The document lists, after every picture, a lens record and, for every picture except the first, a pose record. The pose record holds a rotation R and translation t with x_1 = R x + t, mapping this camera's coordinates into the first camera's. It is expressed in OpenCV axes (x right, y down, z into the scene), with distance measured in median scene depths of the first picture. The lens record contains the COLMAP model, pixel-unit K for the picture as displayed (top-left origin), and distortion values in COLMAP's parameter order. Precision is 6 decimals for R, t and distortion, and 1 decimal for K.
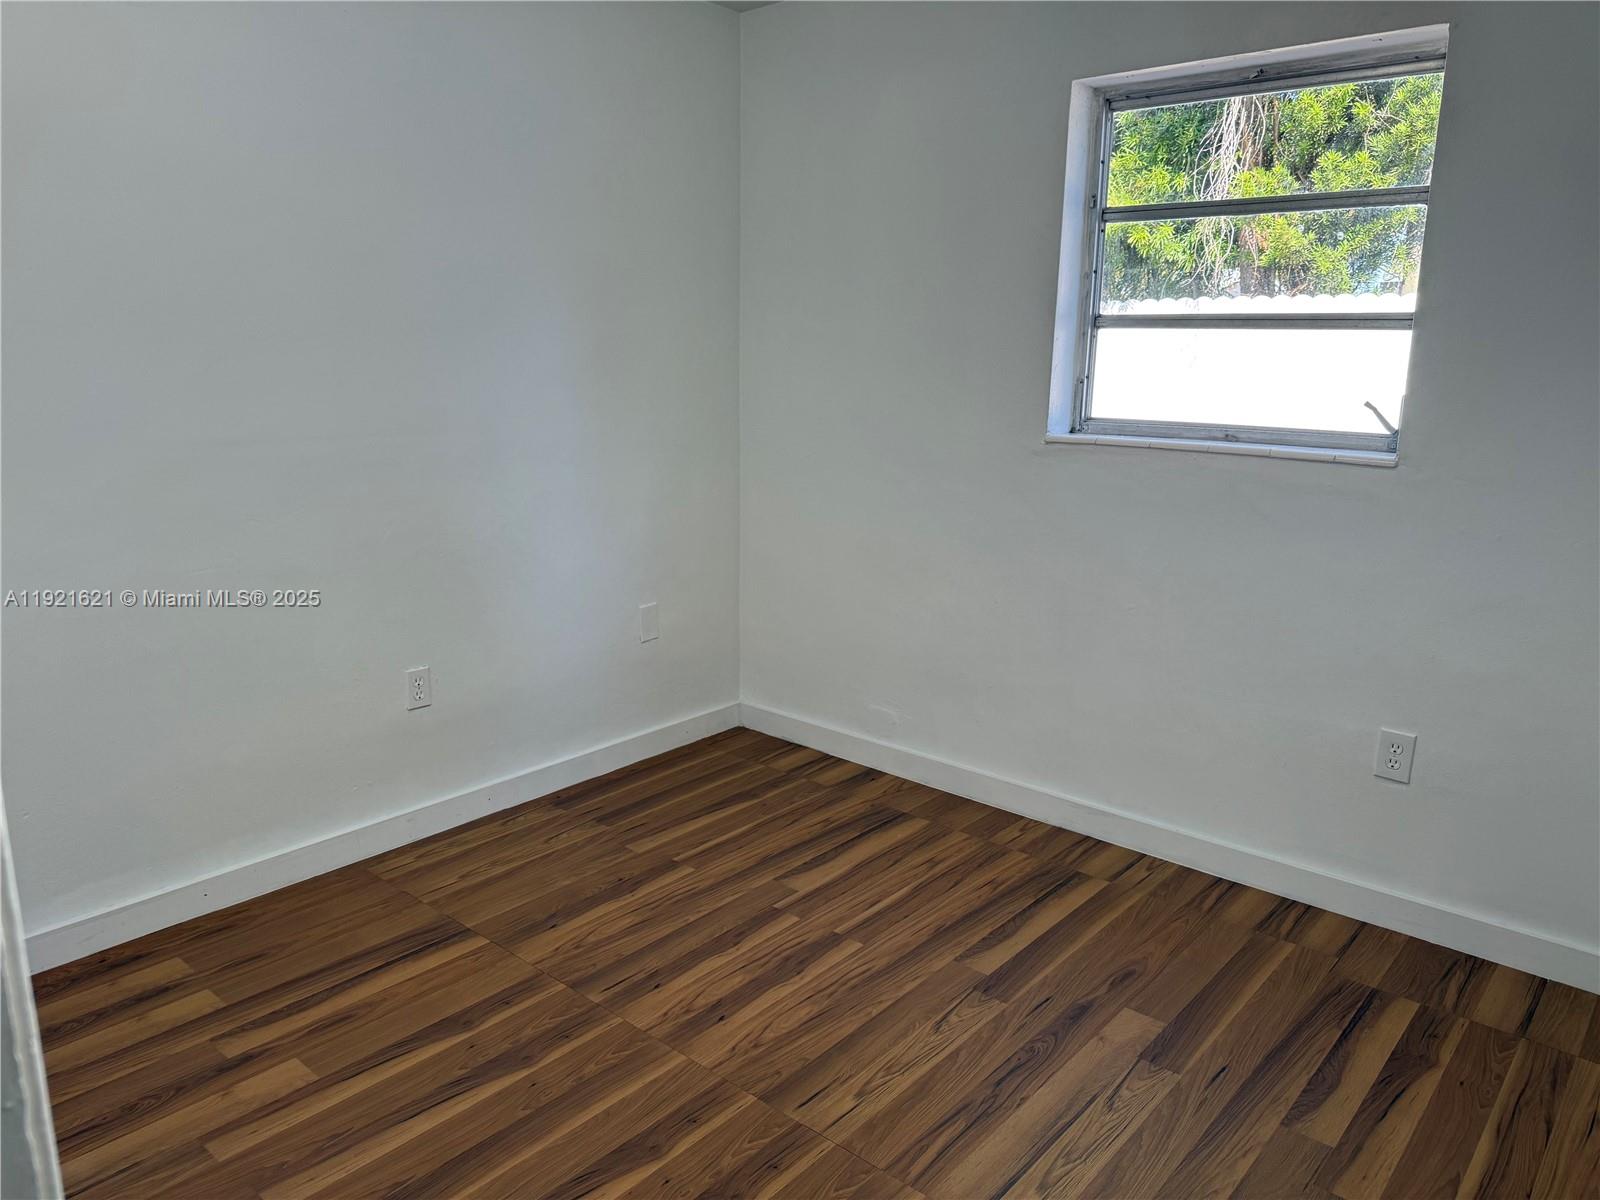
lens RADIAL K [[1131.7, 0, 800.0], [0, 1131.7, 600.0], [0, 0, 1]] dist [0.145662, -0.238089]
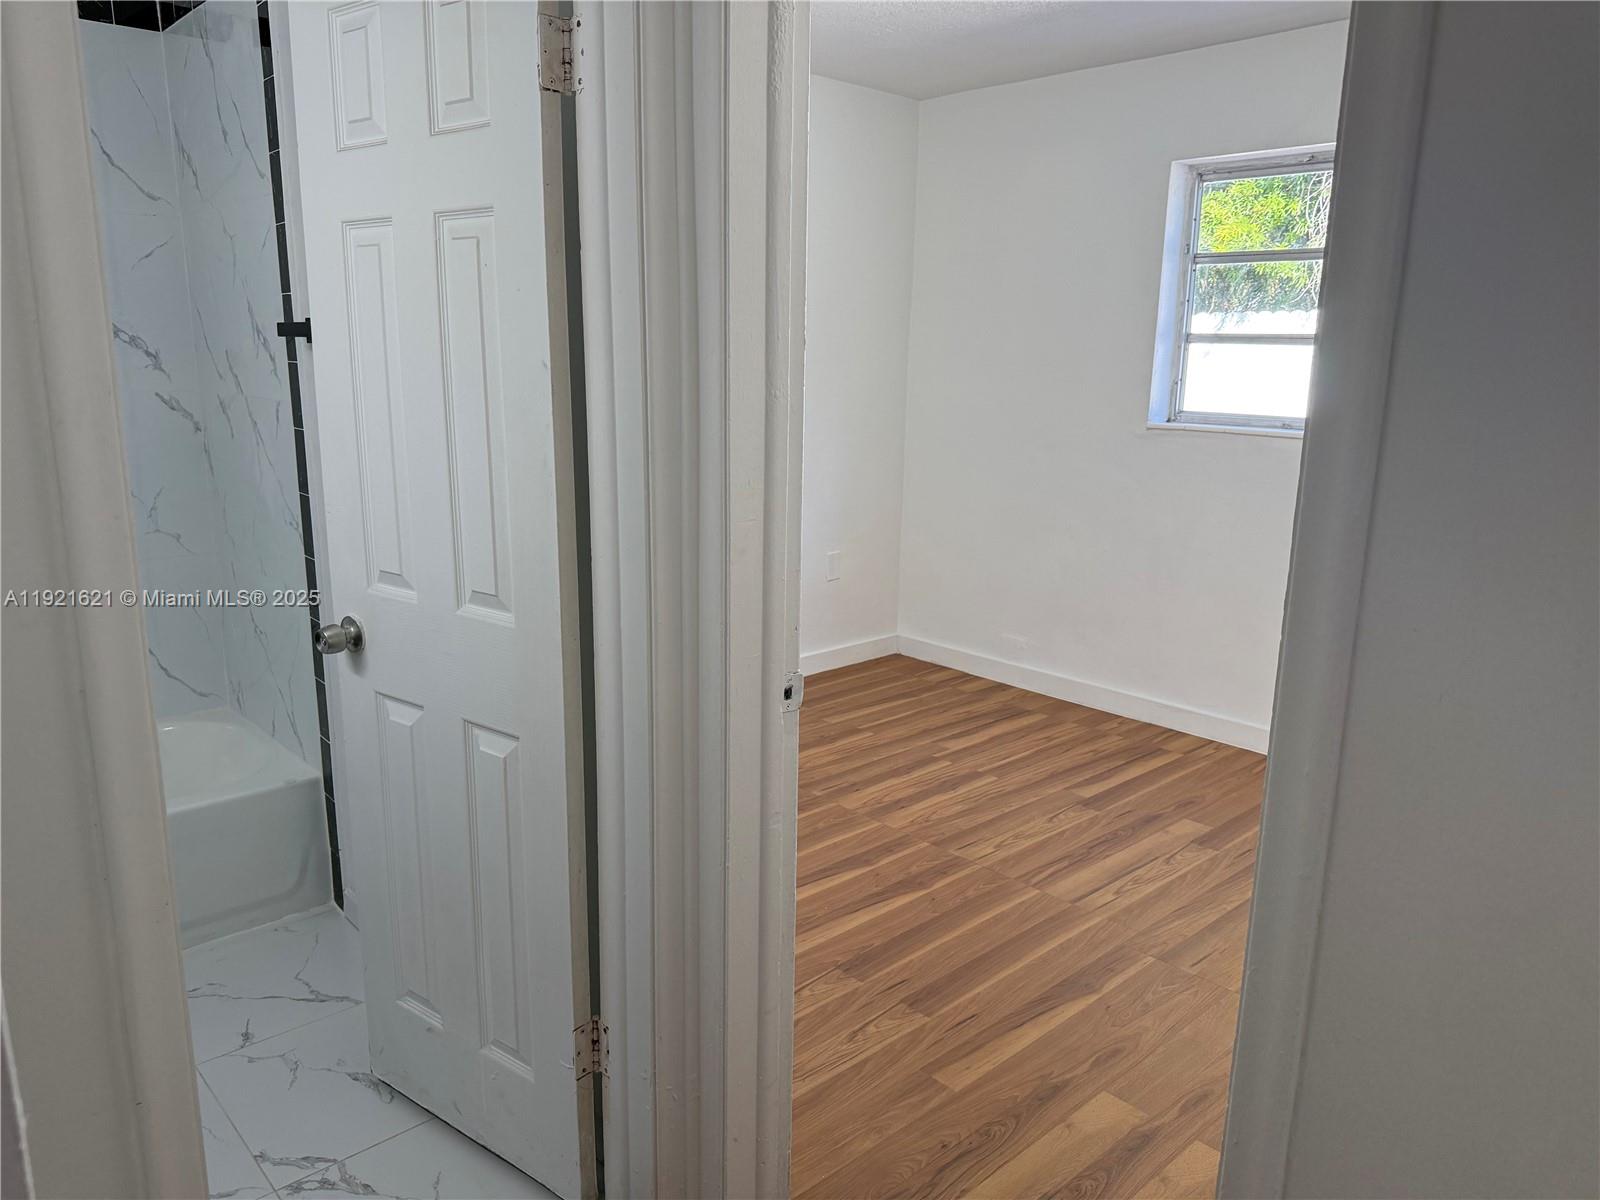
lens RADIAL K [[1131.7, 0, 800.0], [0, 1131.7, 600.0], [0, 0, 1]] dist [0.145662, -0.238089]
pose [[0.994299, 0.027662, -0.102979, -0.044969], [-0.028162, 0.999598, -0.003404, 0.082541], [0.102843, 0.006284, 0.994678, -0.392559]]
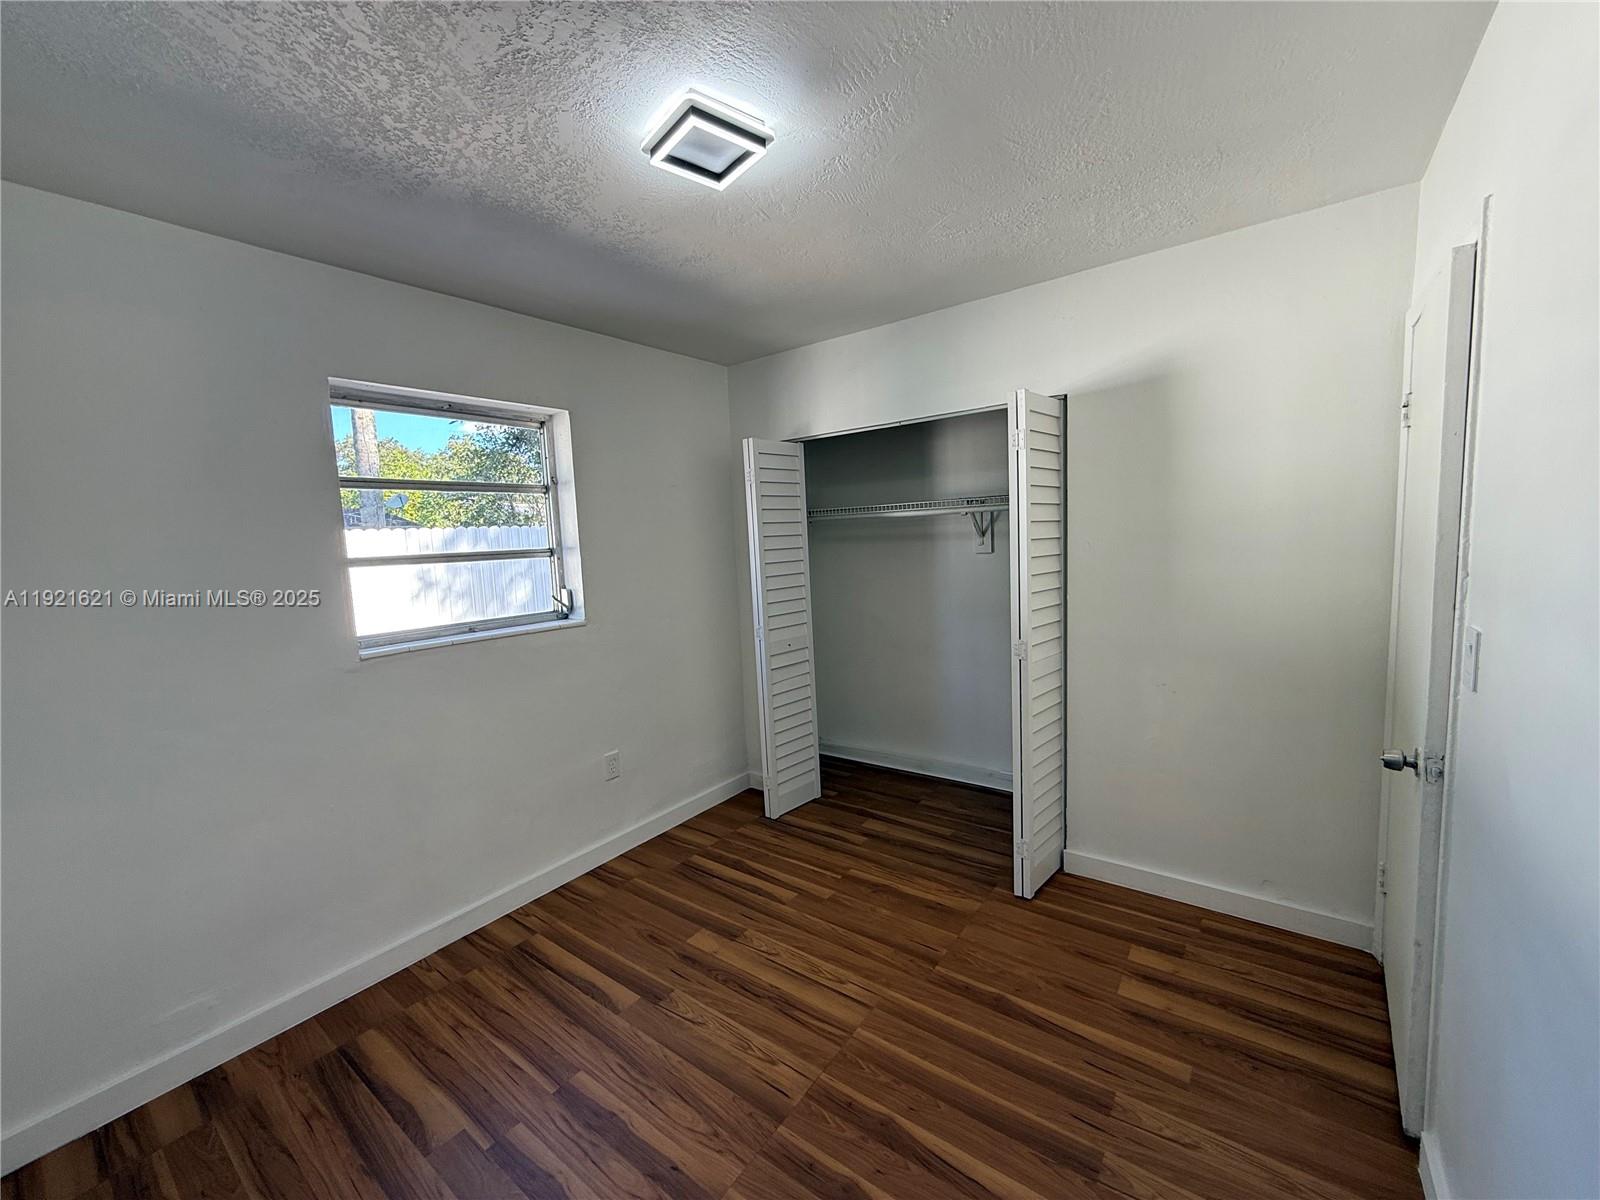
lens RADIAL K [[636.8, 0, 795.1], [0, 636.8, 600.1], [0, 0, 1]] dist [0.000091, 0.000525]
pose [[-0.066661, -0.111493, 0.991527, -0.511545], [0.262157, 0.956866, 0.125221, -0.176221], [-0.962720, 0.268283, -0.034557, 0.609862]]
